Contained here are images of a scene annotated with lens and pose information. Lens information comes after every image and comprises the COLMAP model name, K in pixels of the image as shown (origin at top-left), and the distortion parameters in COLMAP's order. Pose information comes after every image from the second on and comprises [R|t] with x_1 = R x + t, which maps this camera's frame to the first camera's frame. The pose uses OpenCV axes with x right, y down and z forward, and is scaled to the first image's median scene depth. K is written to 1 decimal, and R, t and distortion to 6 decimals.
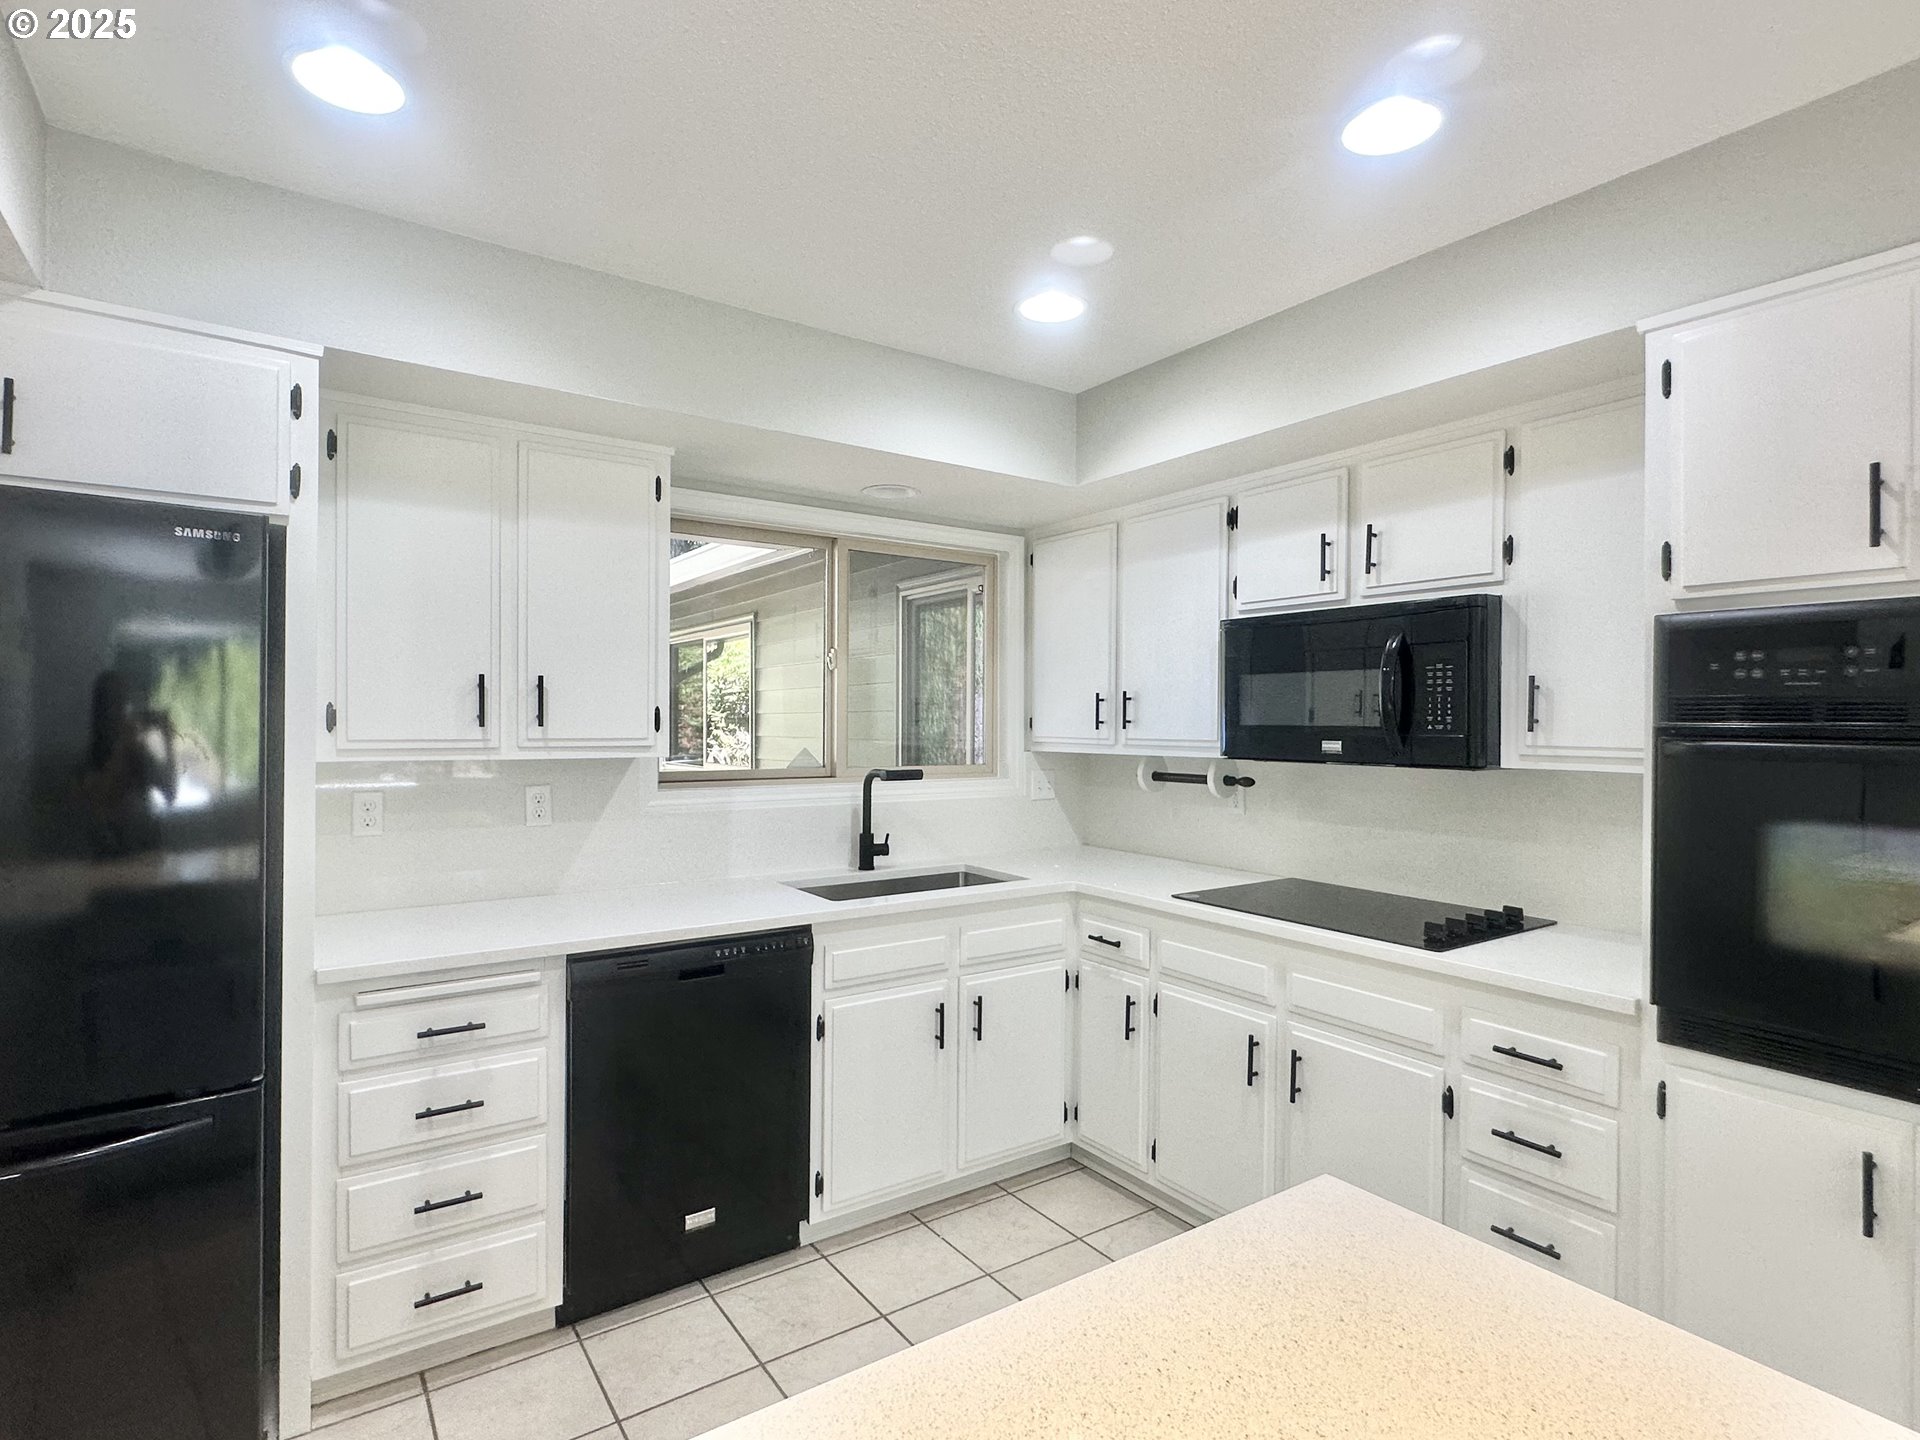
lens RADIAL K [[982.9, 0, 975.8], [0, 982.9, 723.0], [0, 0, 1]] dist [-0.006969, -0.000382]
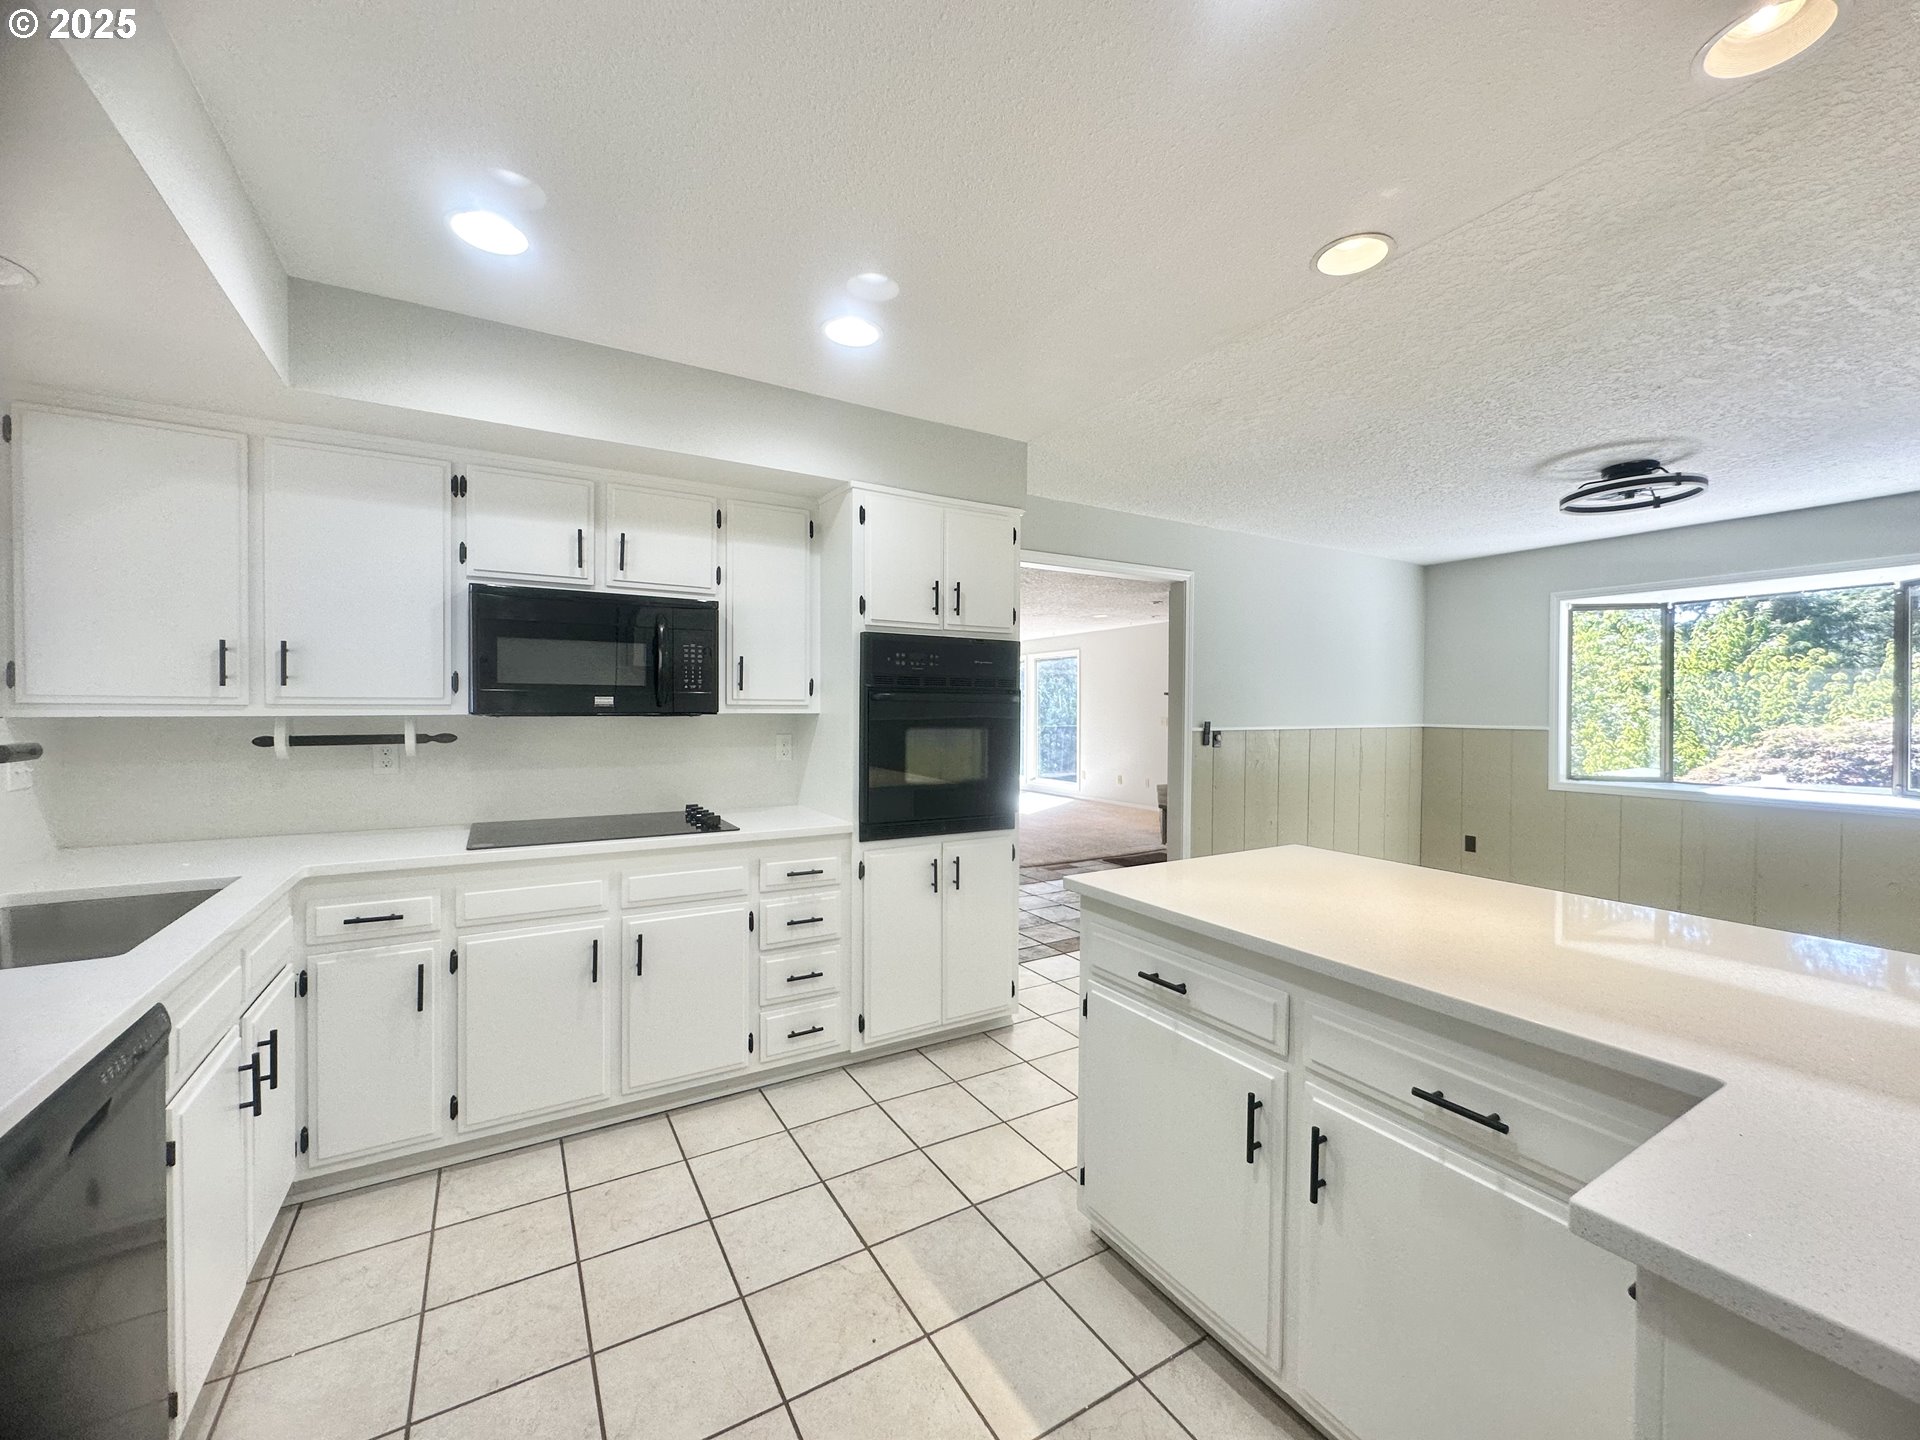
lens RADIAL K [[775.4, 0, 951.8], [0, 775.4, 718.3], [0, 0, 1]] dist [-0.001037, 0.000567]
pose [[0.073927, -0.018408, 0.997094, -0.604193], [-0.001586, 0.999826, 0.018576, 0.026611], [-0.997262, -0.002954, 0.073885, 0.473307]]
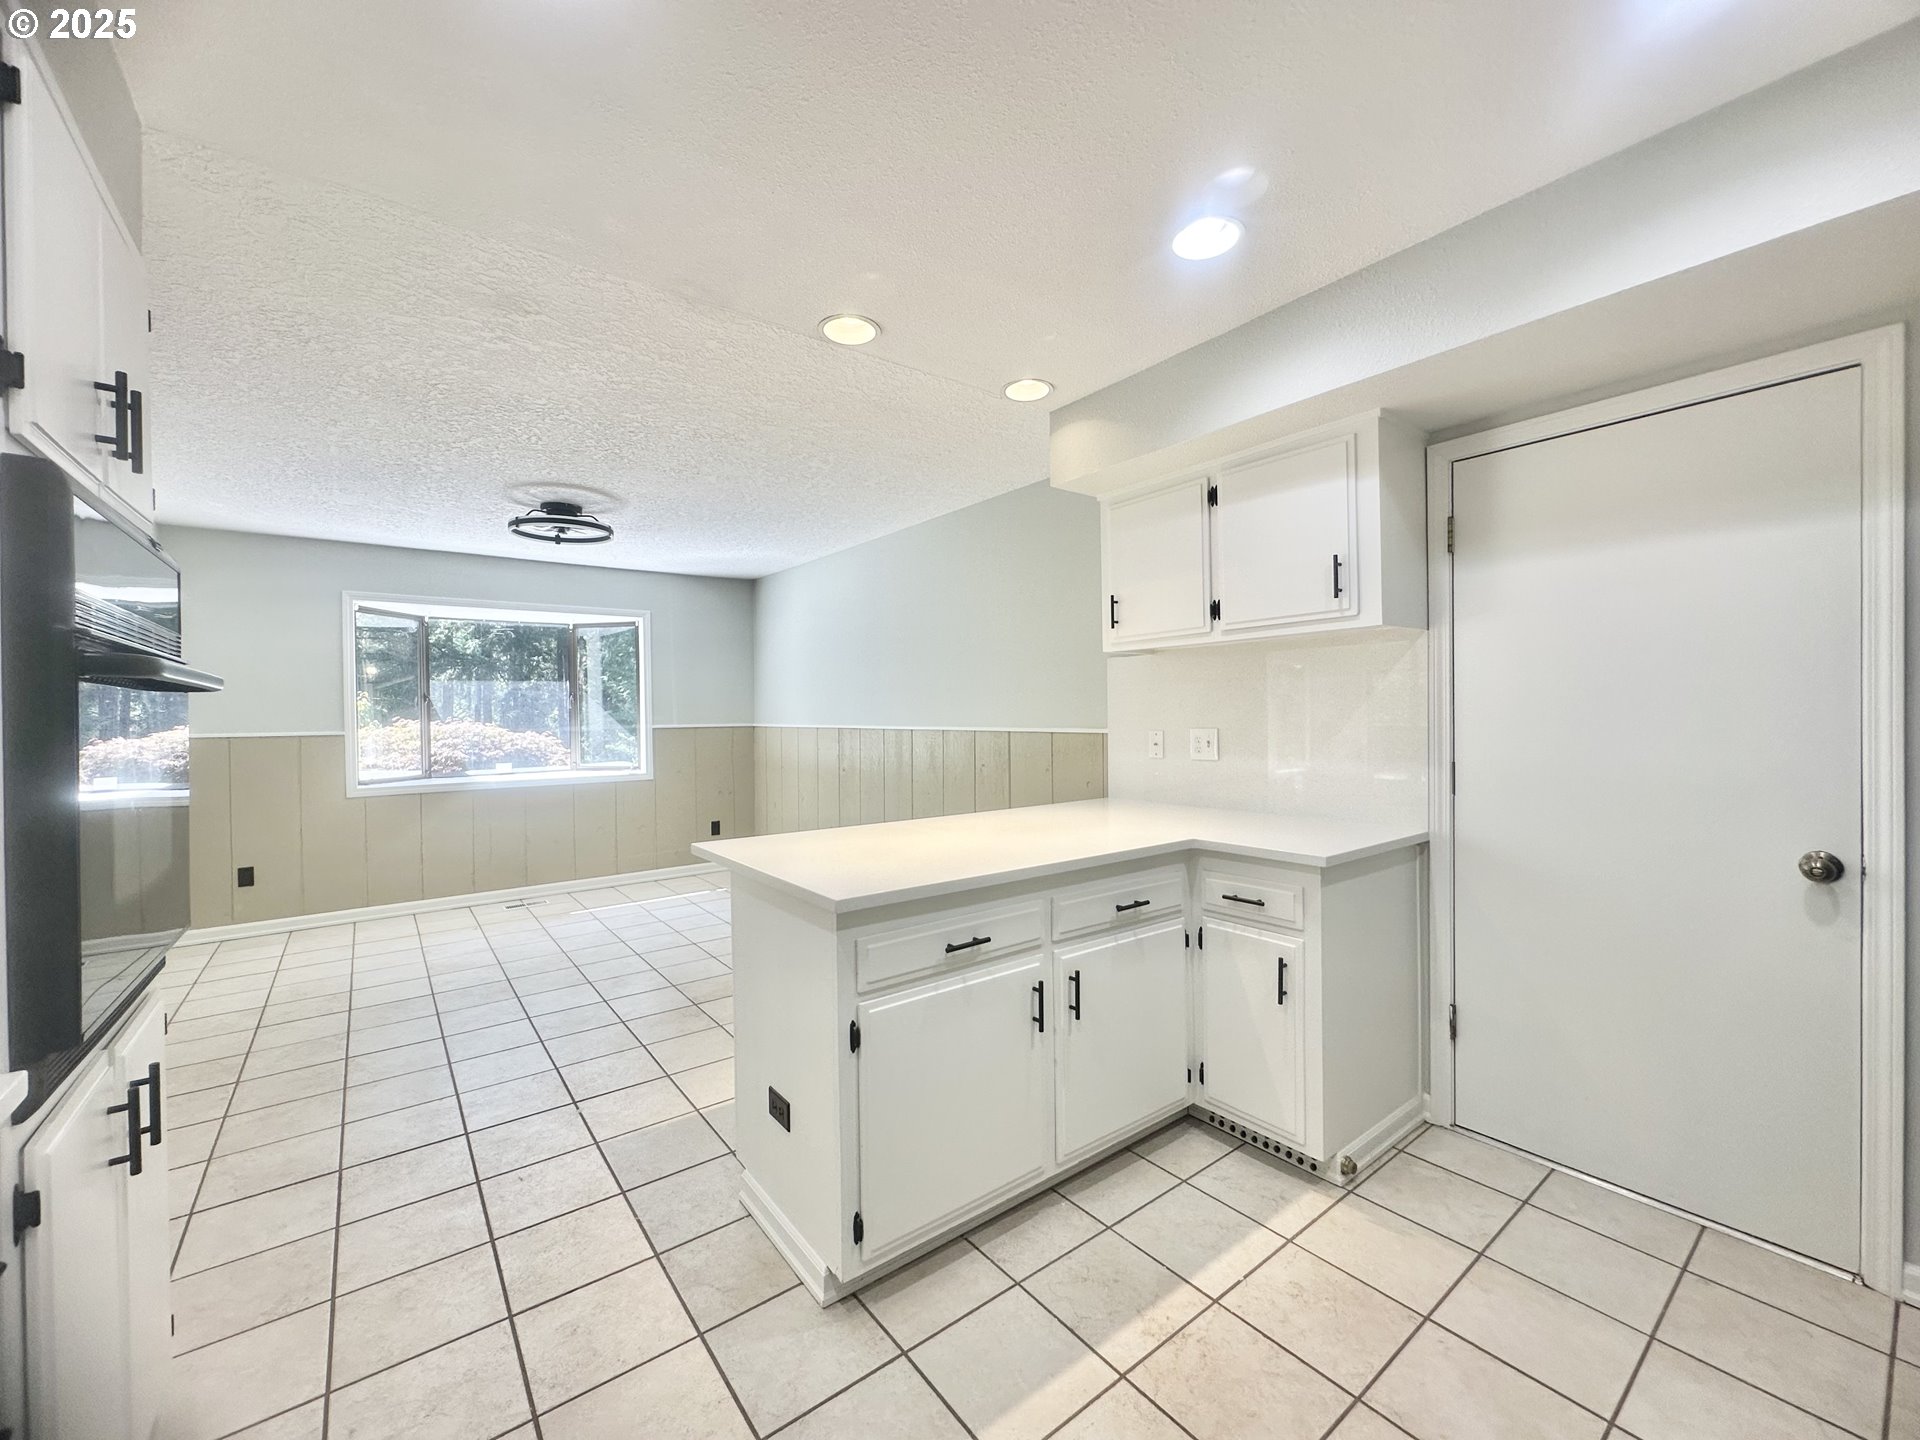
lens RADIAL K [[775.4, 0, 966.9], [0, 775.4, 719.4], [0, 0, 1]] dist [-0.001037, 0.000567]
pose [[-0.998754, 0.006936, -0.049425, 0.077250], [0.006359, 0.999910, 0.011832, 0.040950], [0.049503, 0.011503, -0.998708, 1.055549]]
